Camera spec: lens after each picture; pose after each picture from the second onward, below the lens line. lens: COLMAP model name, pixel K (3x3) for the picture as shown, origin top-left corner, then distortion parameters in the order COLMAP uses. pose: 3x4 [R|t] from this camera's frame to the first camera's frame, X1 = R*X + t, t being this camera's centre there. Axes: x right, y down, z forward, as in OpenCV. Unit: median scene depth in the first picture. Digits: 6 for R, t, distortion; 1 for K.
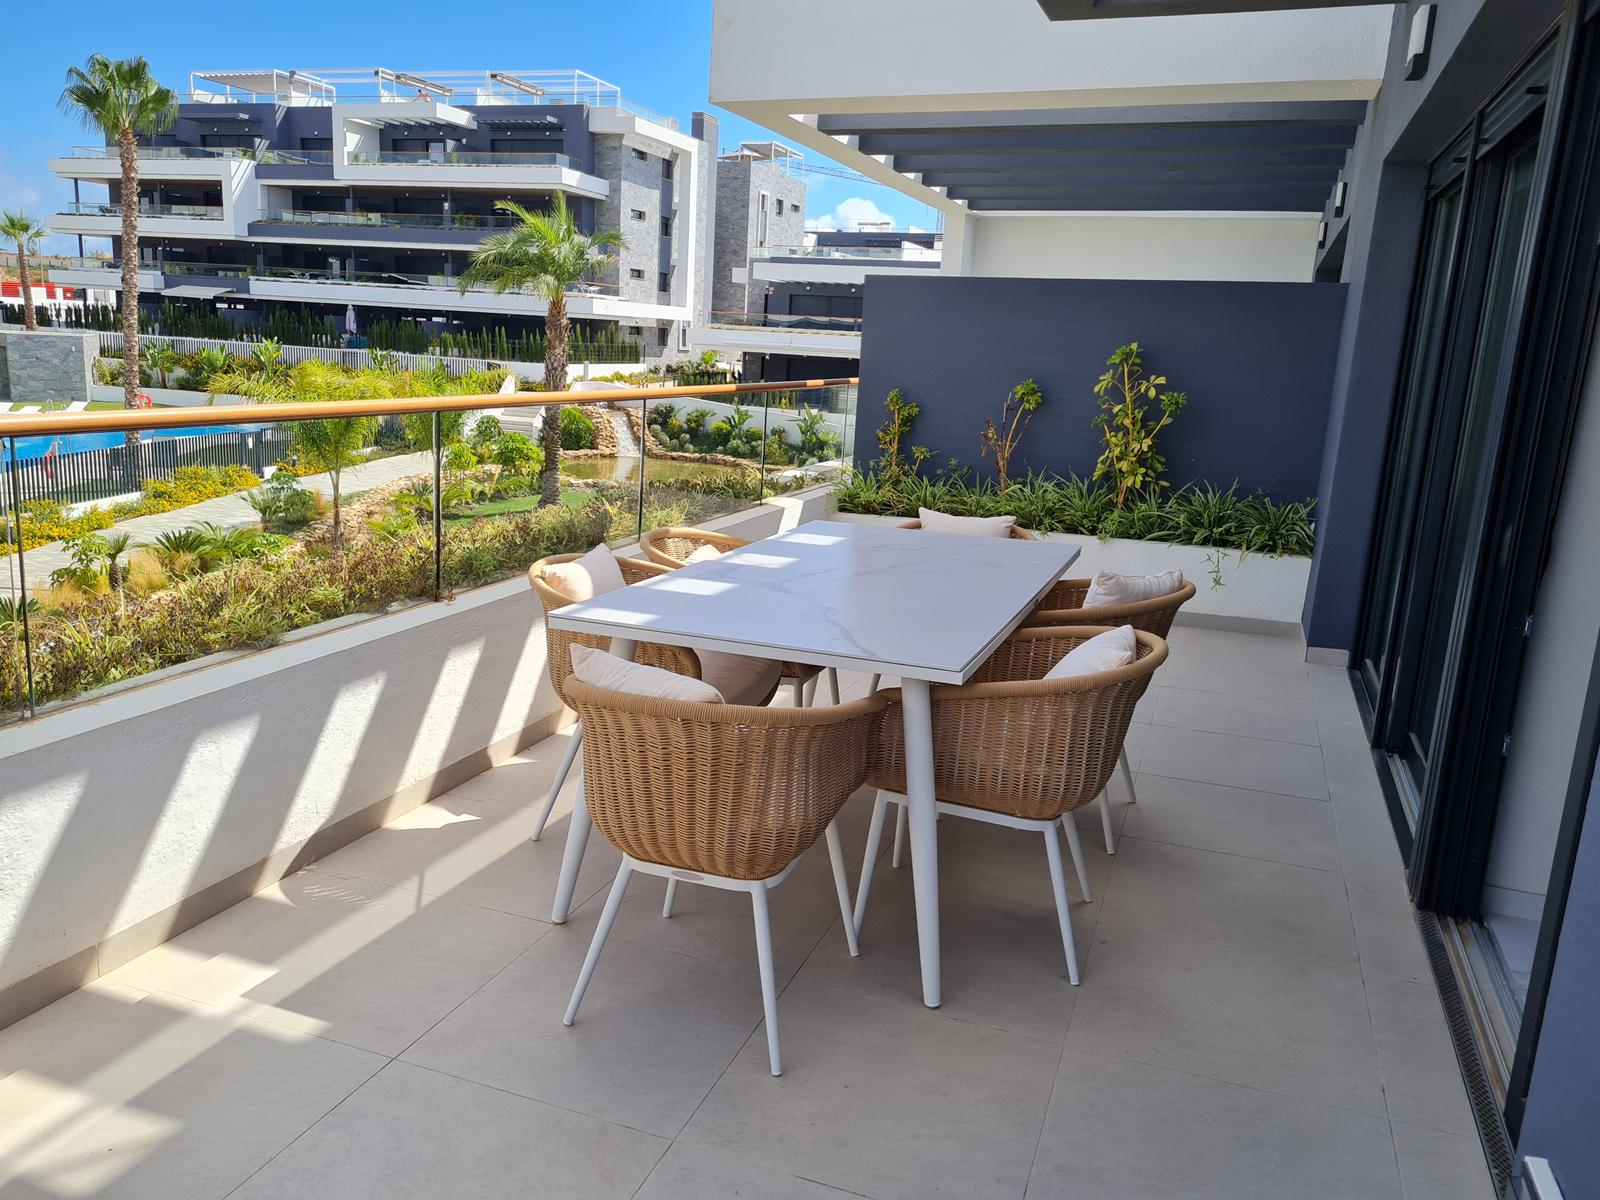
lens RADIAL K [[1221.4, 0, 799.5], [0, 1221.4, 595.3], [0, 0, 1]] dist [0.053645, -0.043049]
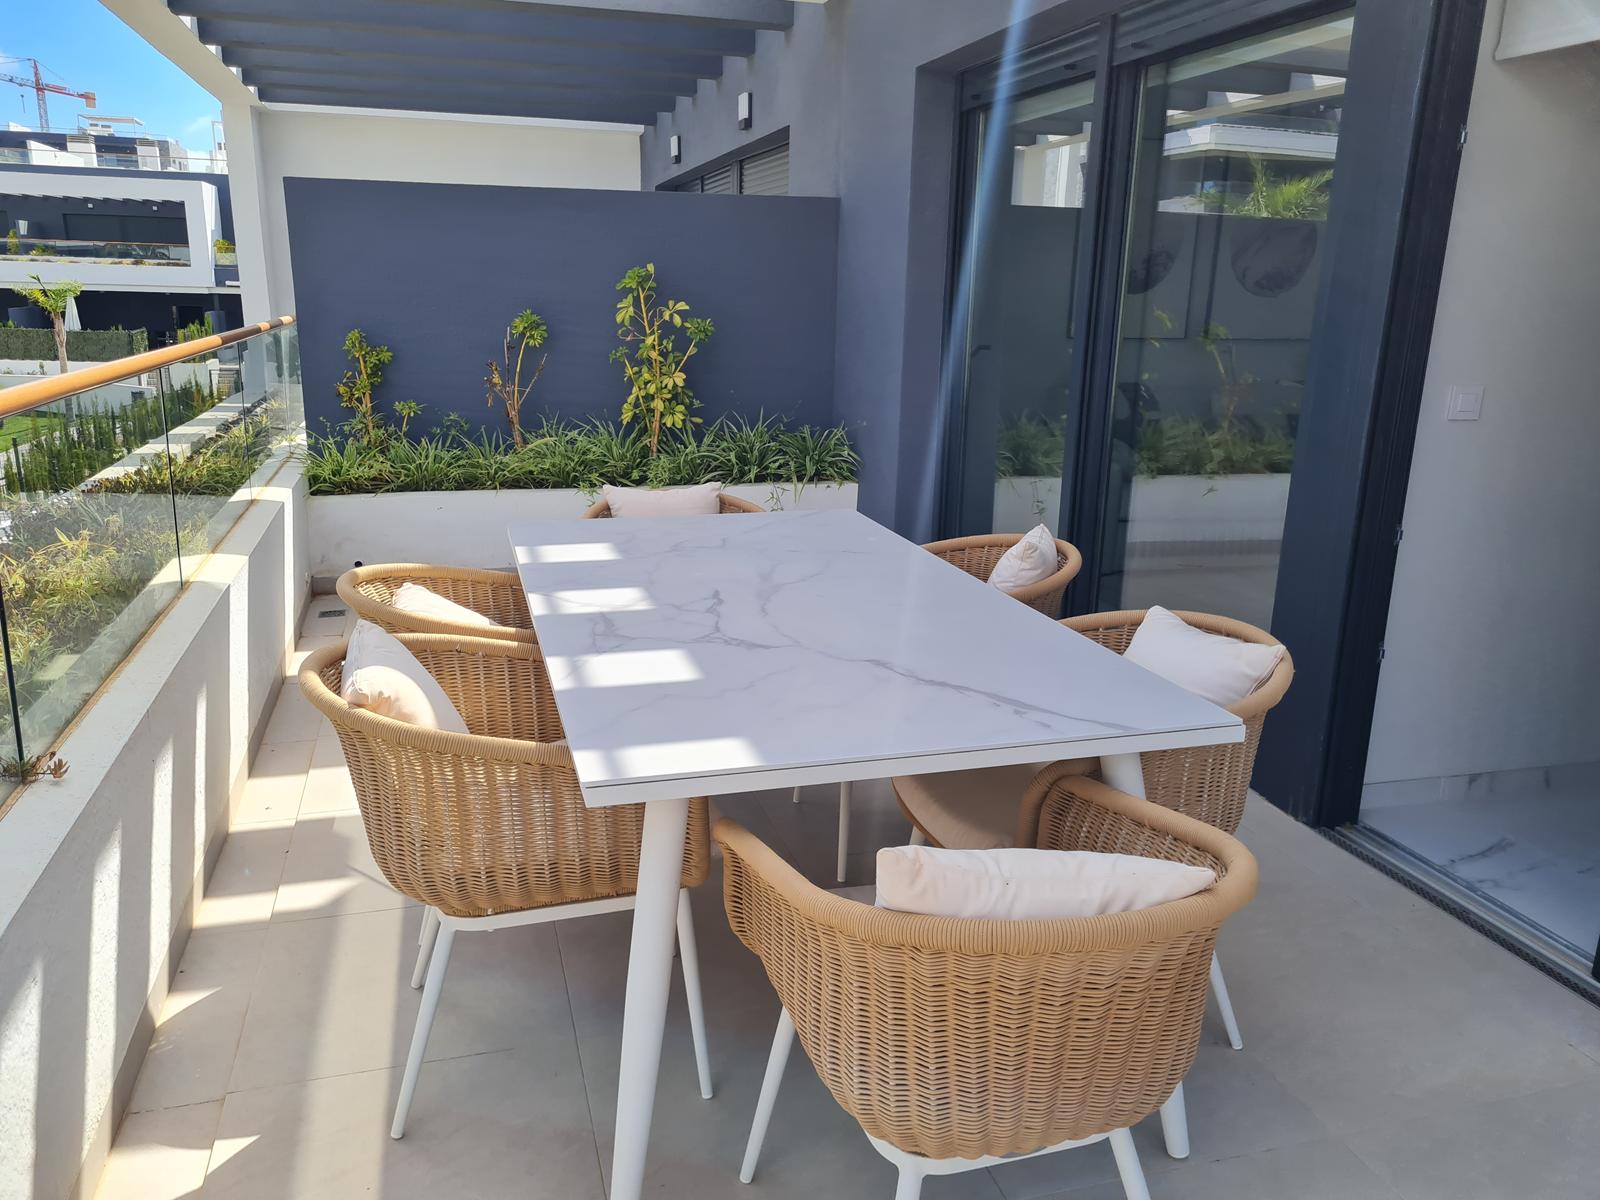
lens RADIAL K [[1221.4, 0, 803.8], [0, 1221.4, 608.3], [0, 0, 1]] dist [0.053645, -0.043049]
pose [[0.802183, -0.183924, 0.568044, -0.183380], [0.142655, 0.982859, 0.116779, -0.048893], [-0.579786, -0.012643, 0.814671, 0.211977]]
